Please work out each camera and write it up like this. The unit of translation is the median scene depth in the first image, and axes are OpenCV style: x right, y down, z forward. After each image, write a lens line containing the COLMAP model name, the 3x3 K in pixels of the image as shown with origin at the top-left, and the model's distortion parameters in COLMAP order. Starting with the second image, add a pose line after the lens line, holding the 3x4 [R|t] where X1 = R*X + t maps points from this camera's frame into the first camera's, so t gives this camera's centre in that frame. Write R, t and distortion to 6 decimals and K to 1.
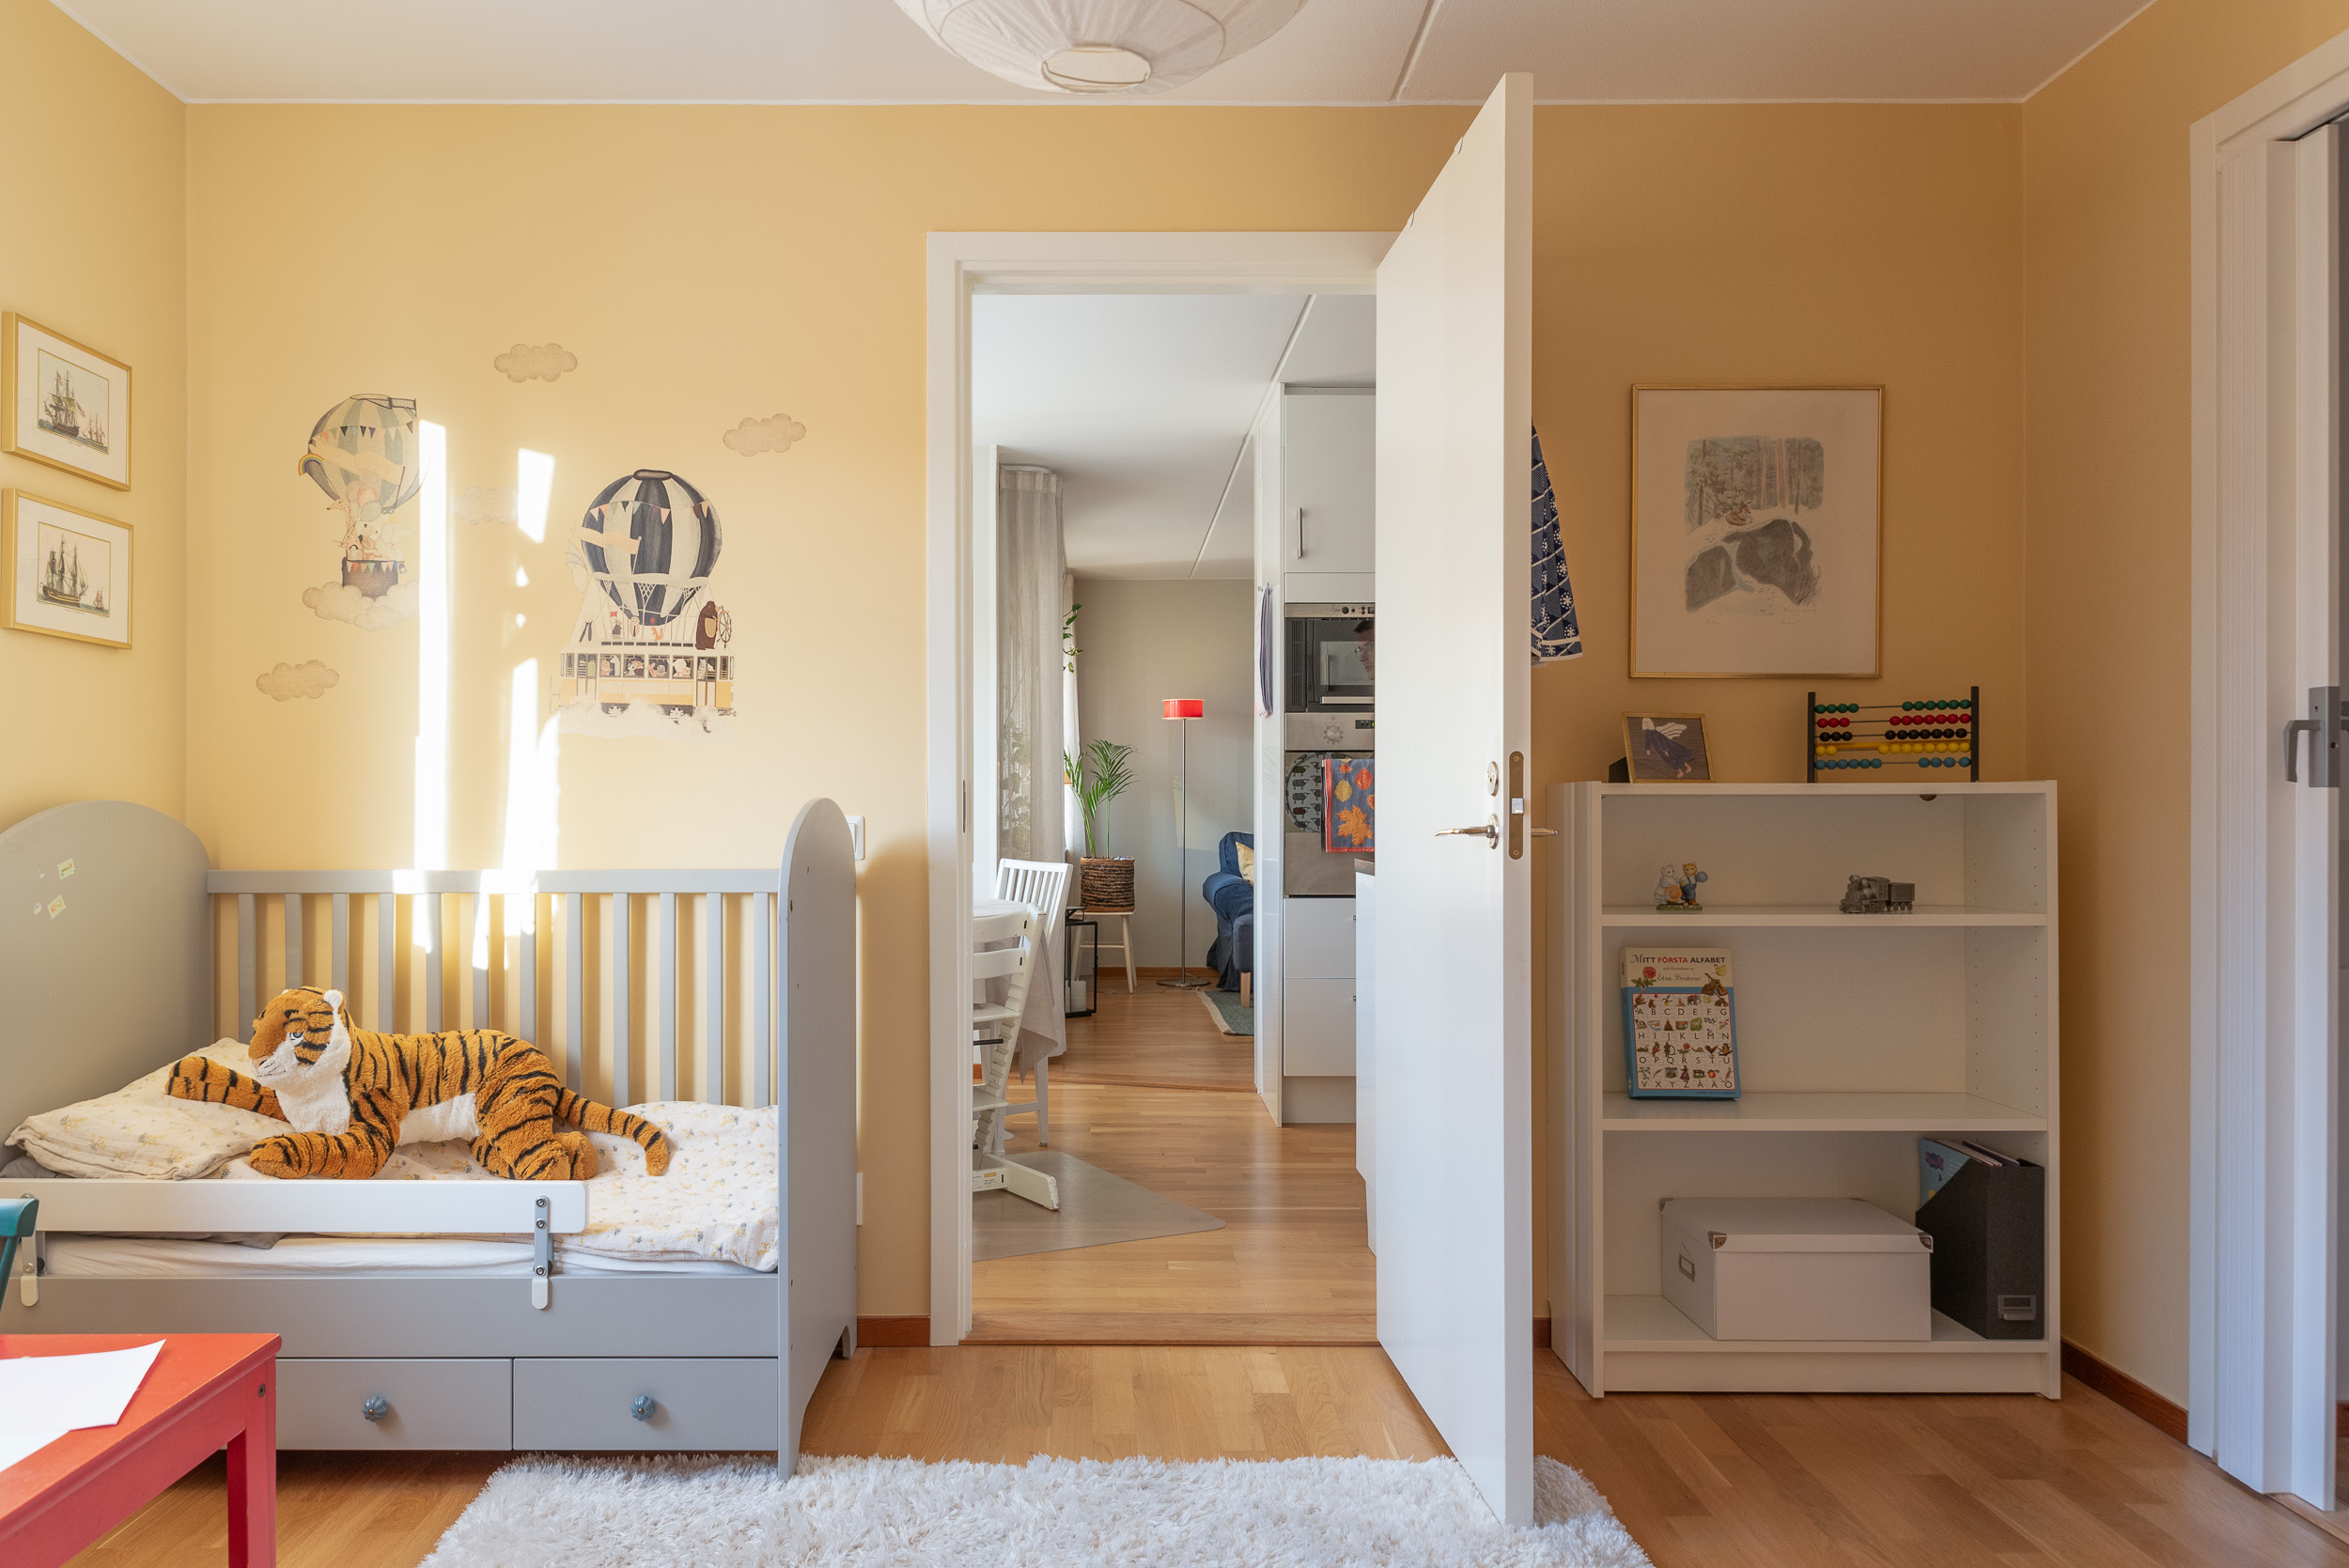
lens RADIAL K [[1577.5, 0, 1152.6], [0, 1577.5, 785.8], [0, 0, 1]] dist [0.005424, 0.000736]
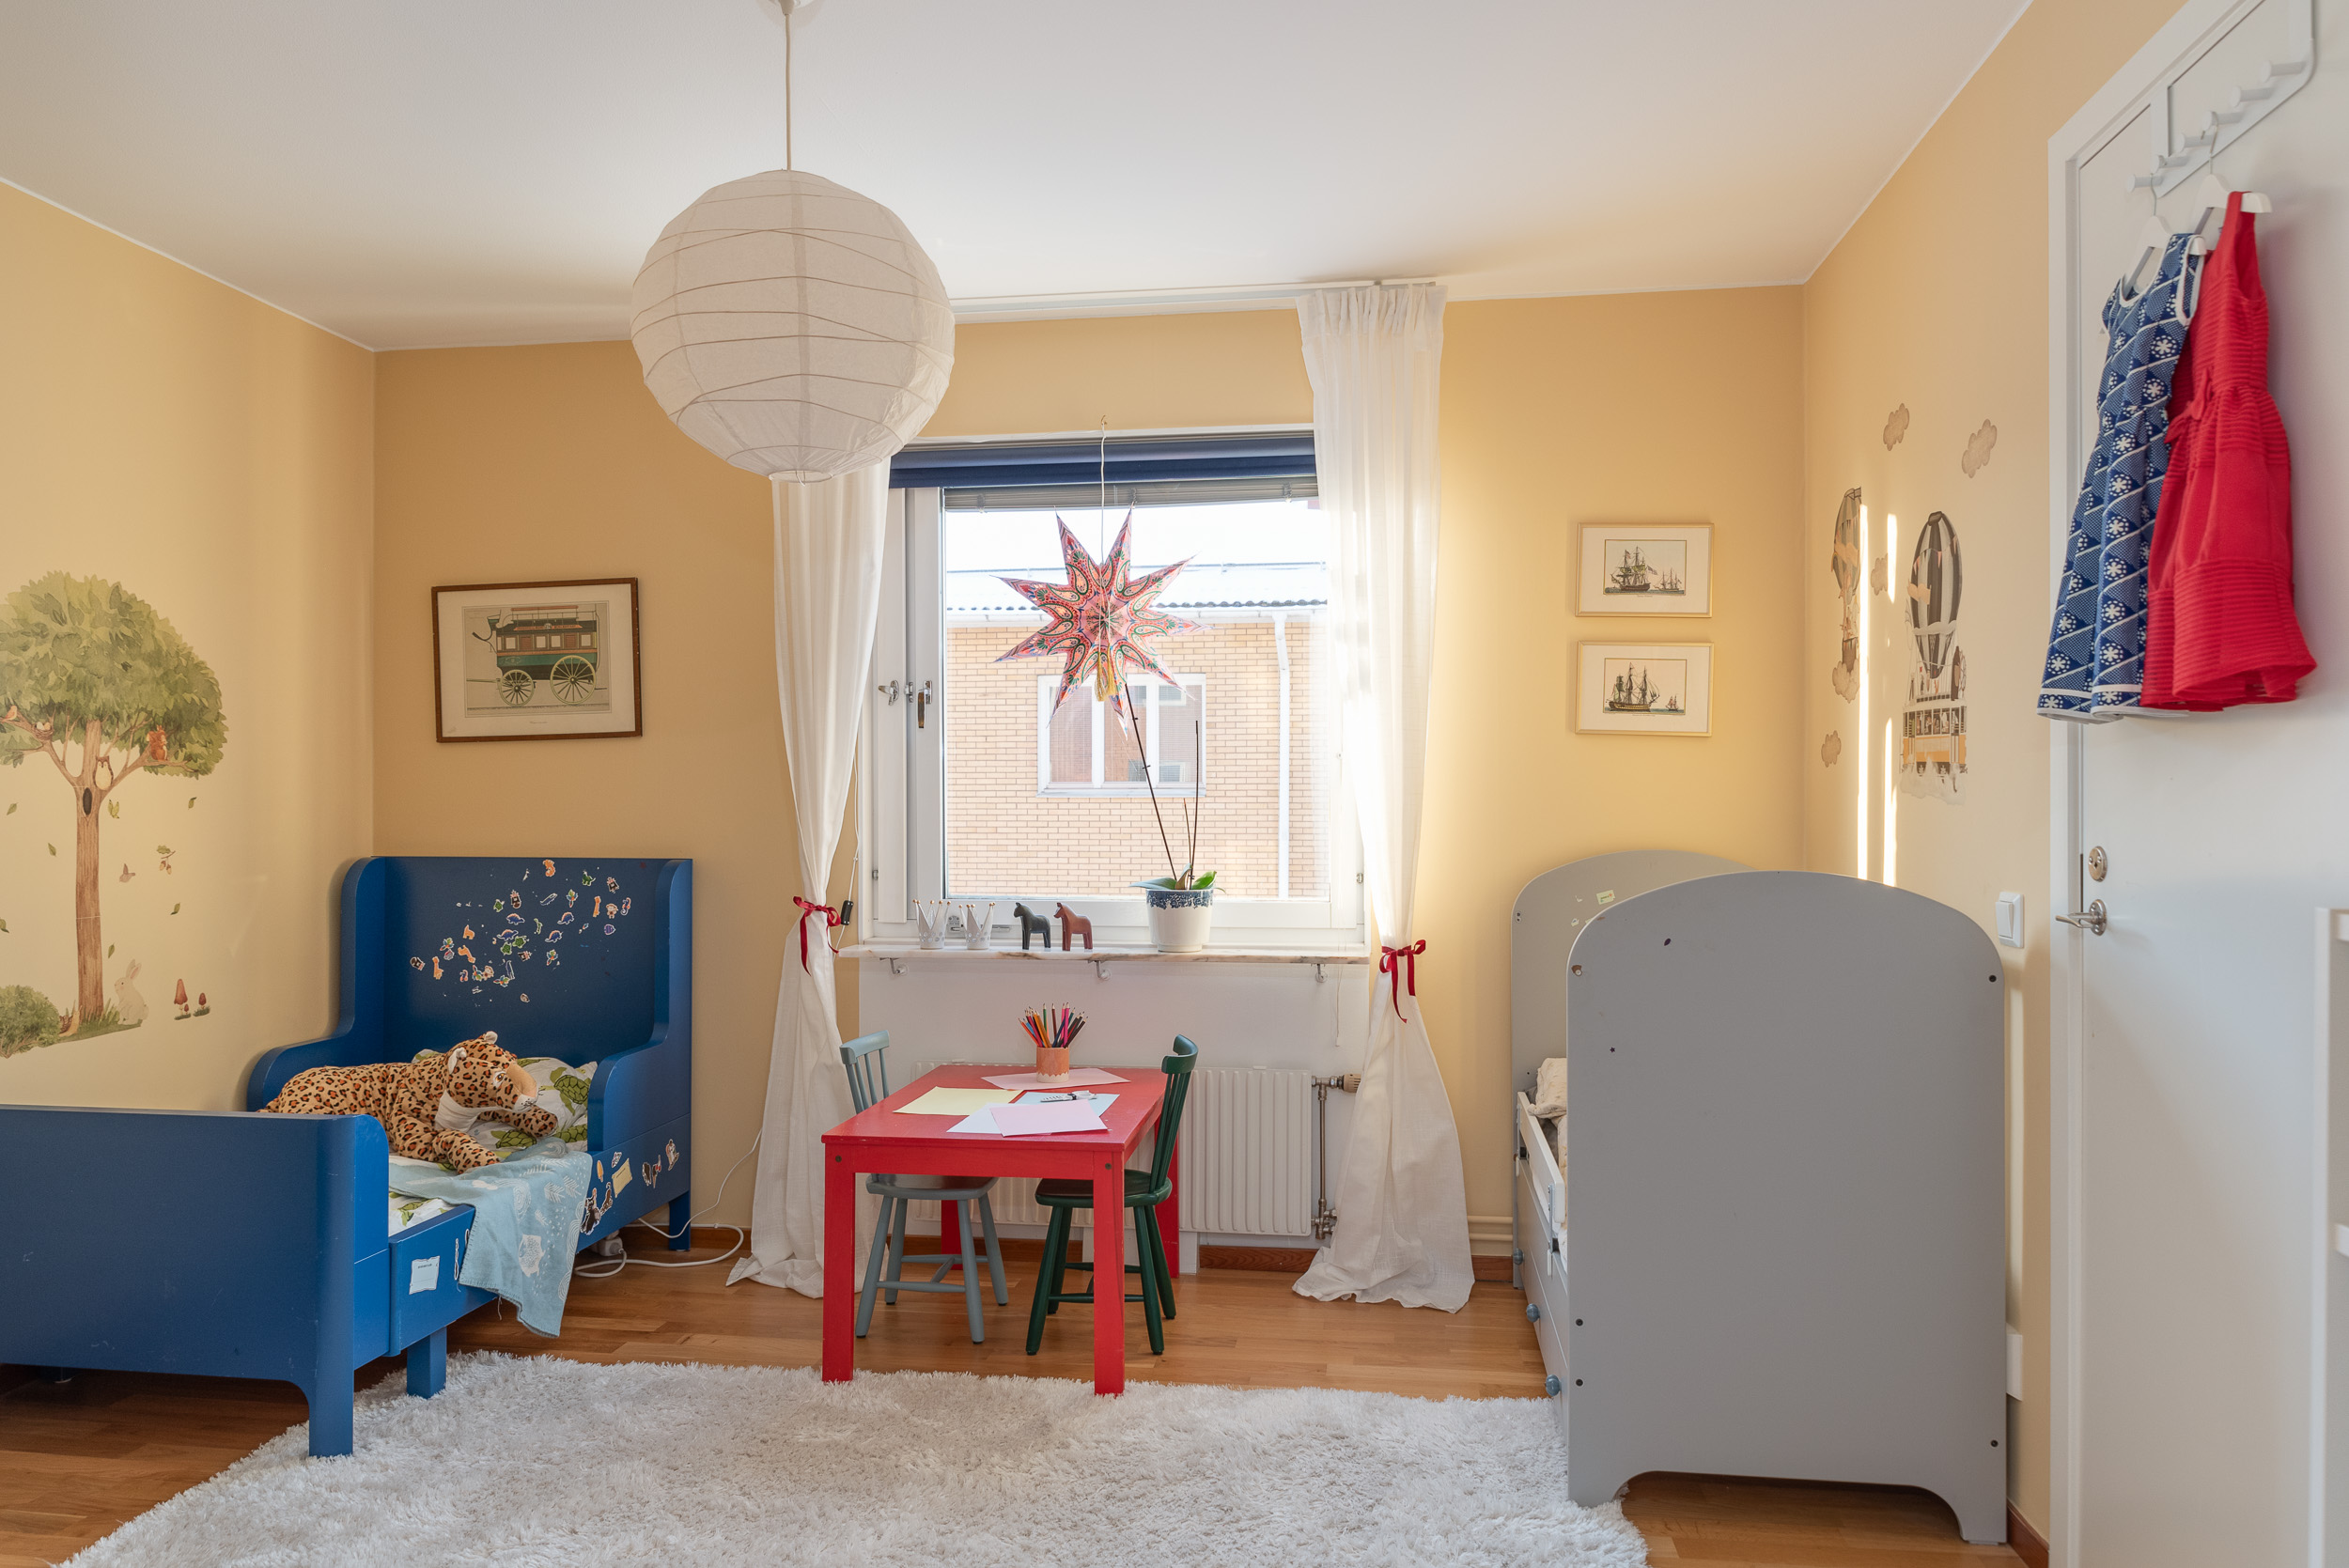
lens RADIAL K [[1577.5, 0, 1152.6], [0, 1577.5, 785.8], [0, 0, 1]] dist [0.005424, 0.000736]
pose [[-0.142806, -0.014048, -0.989651, 0.748356], [-0.002011, 0.999901, -0.013903, -0.026466], [0.989749, 0.000005, -0.142820, 0.748554]]
